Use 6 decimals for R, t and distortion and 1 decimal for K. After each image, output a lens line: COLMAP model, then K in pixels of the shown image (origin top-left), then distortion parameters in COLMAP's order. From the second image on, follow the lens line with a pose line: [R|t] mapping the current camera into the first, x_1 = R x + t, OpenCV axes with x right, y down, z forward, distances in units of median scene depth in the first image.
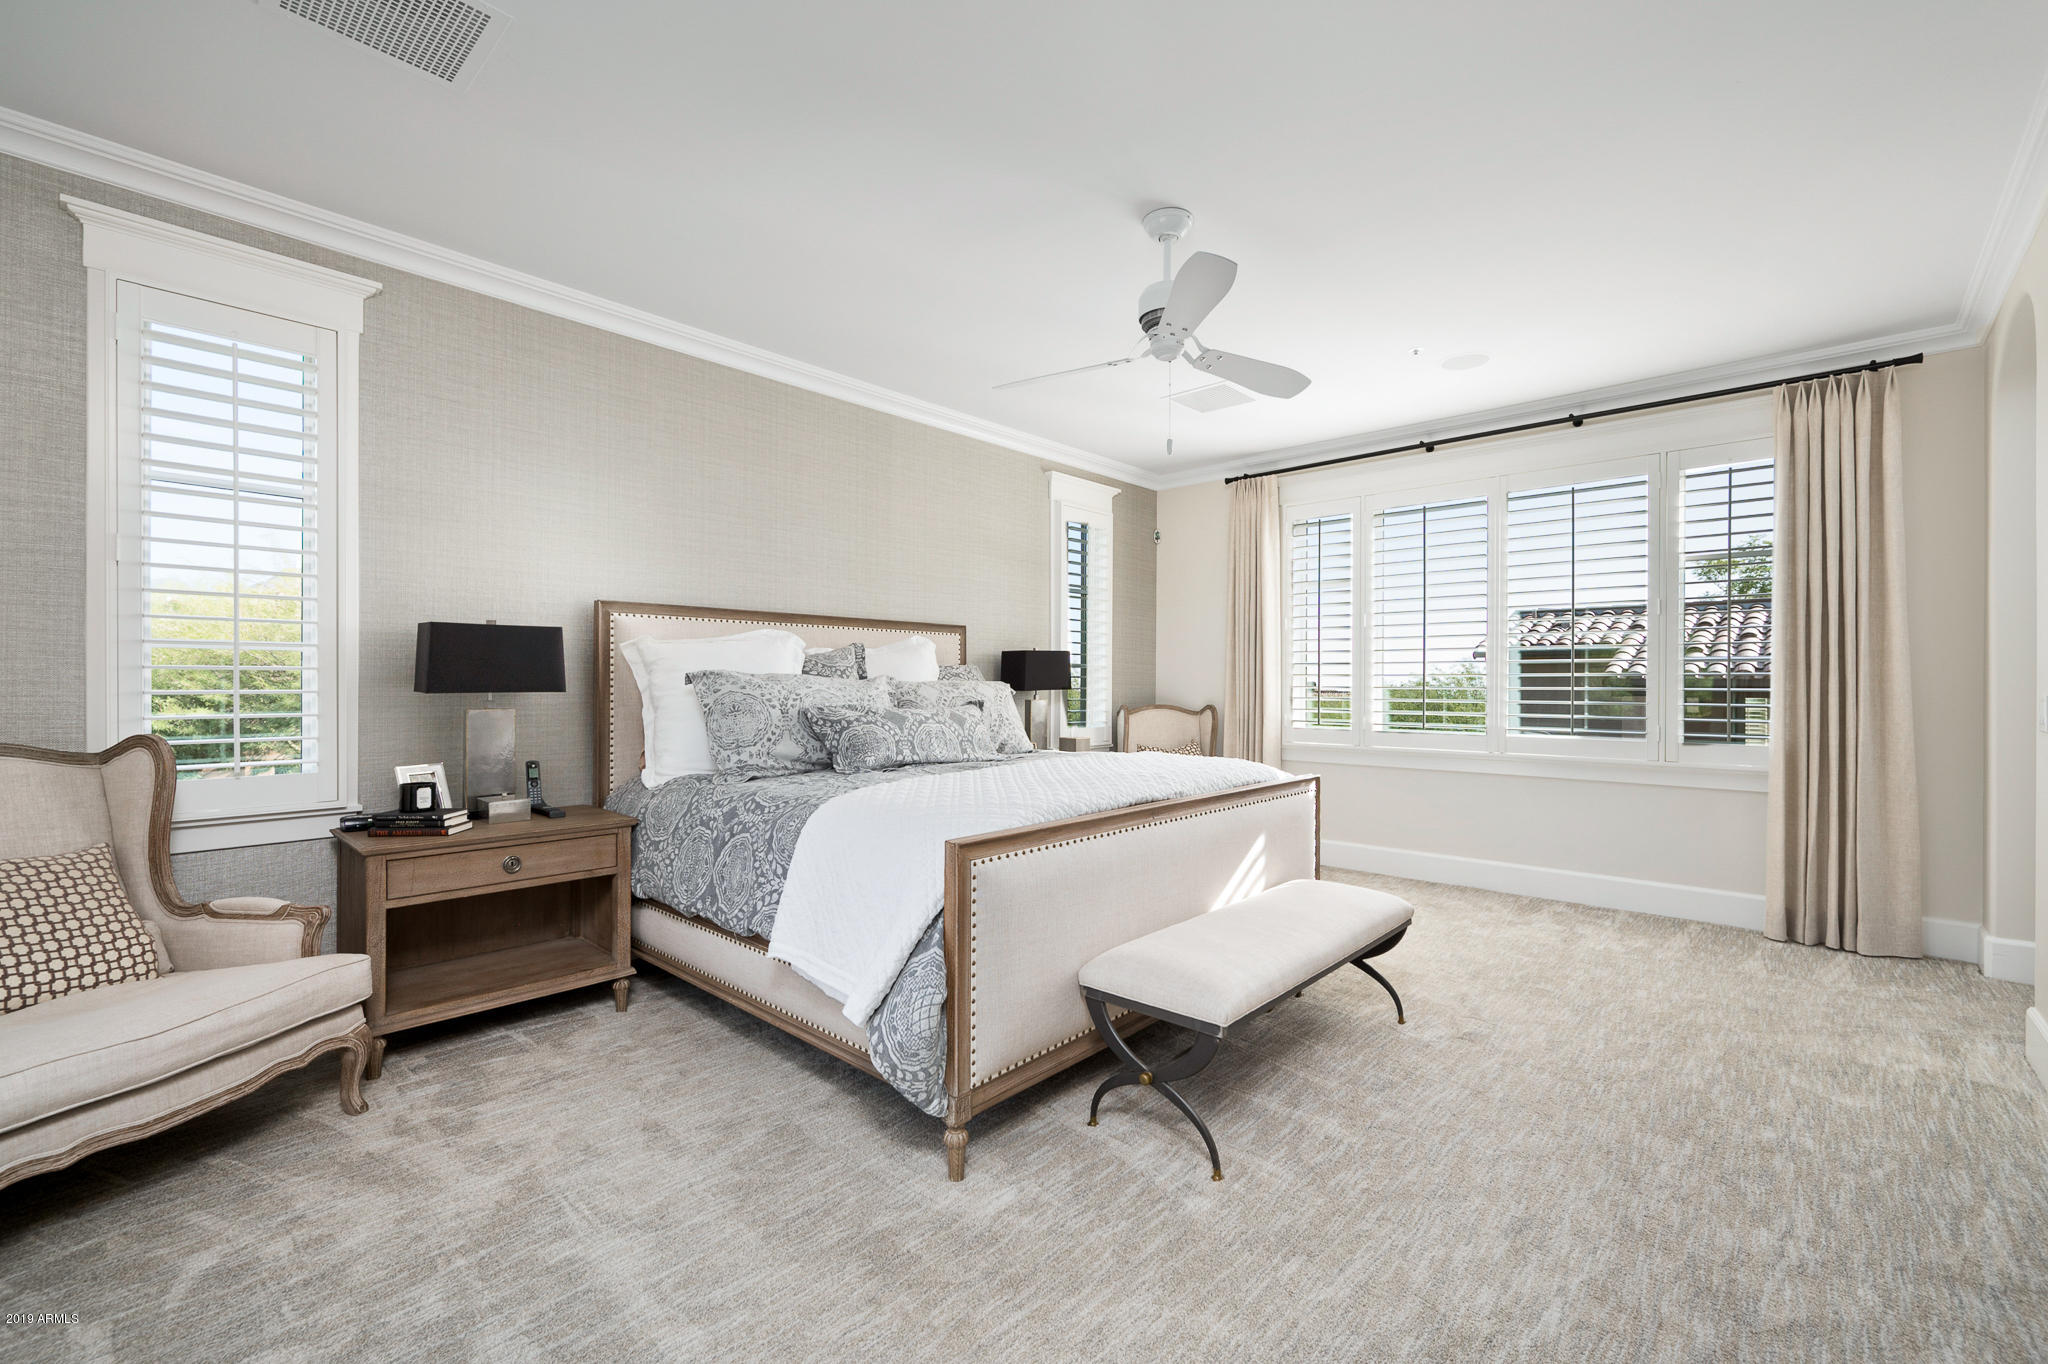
lens RADIAL K [[859.7, 0, 1018.2], [0, 859.7, 688.6], [0, 0, 1]] dist [0.001835, 0.000041]
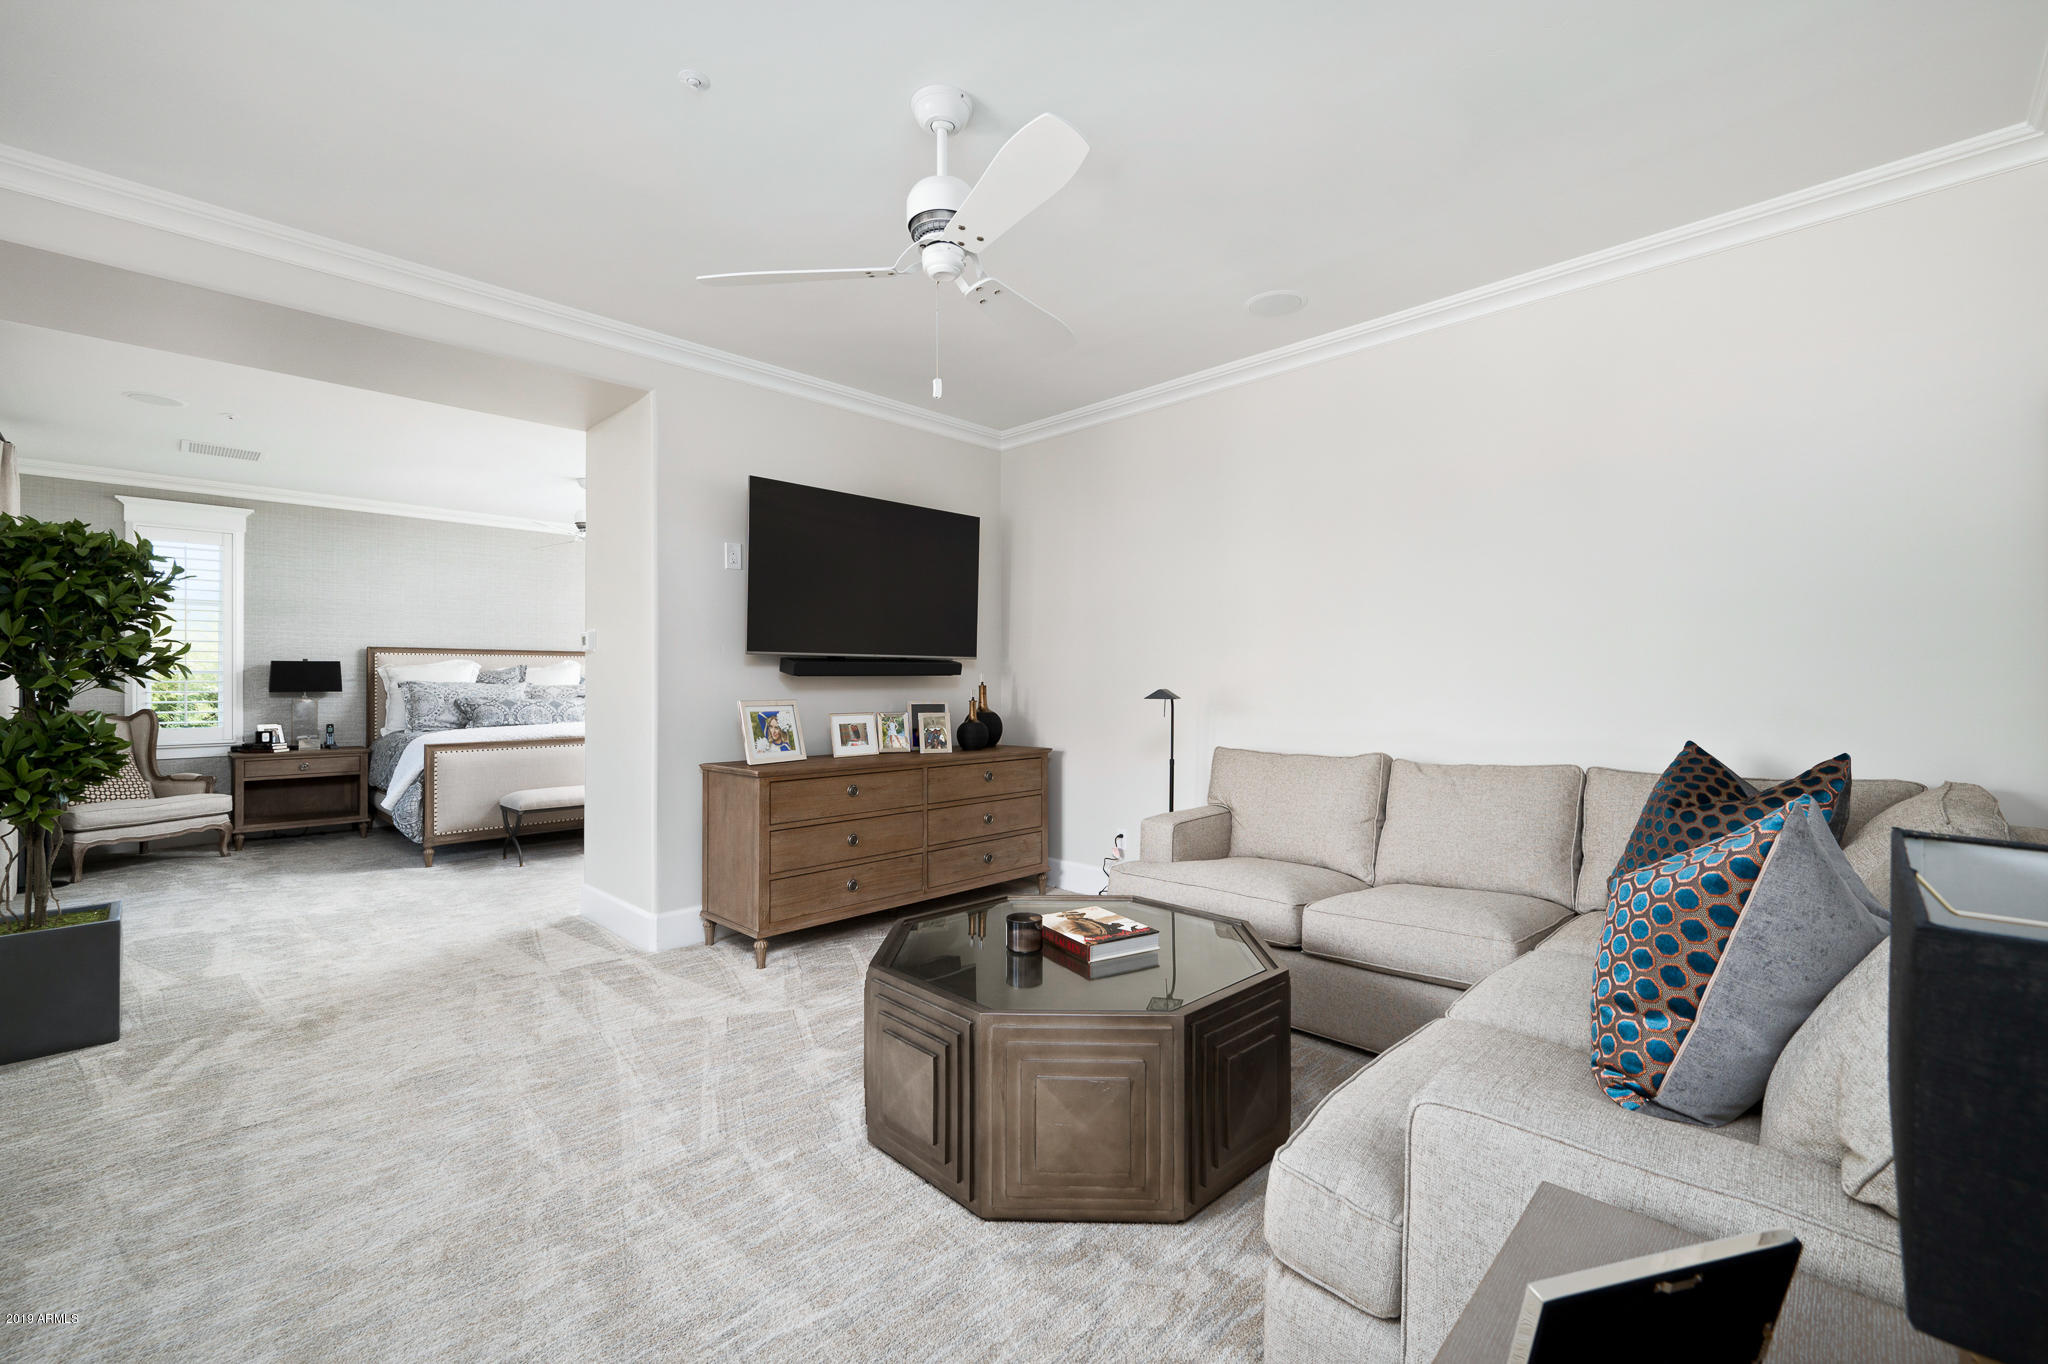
lens RADIAL K [[859.7, 0, 1030.0], [0, 859.7, 672.8], [0, 0, 1]] dist [0.001835, 0.000041]
pose [[0.999822, -0.003908, -0.018437, 1.412051], [0.003776, 0.999967, -0.007150, -0.023929], [0.018465, 0.007079, 0.999804, -1.286367]]
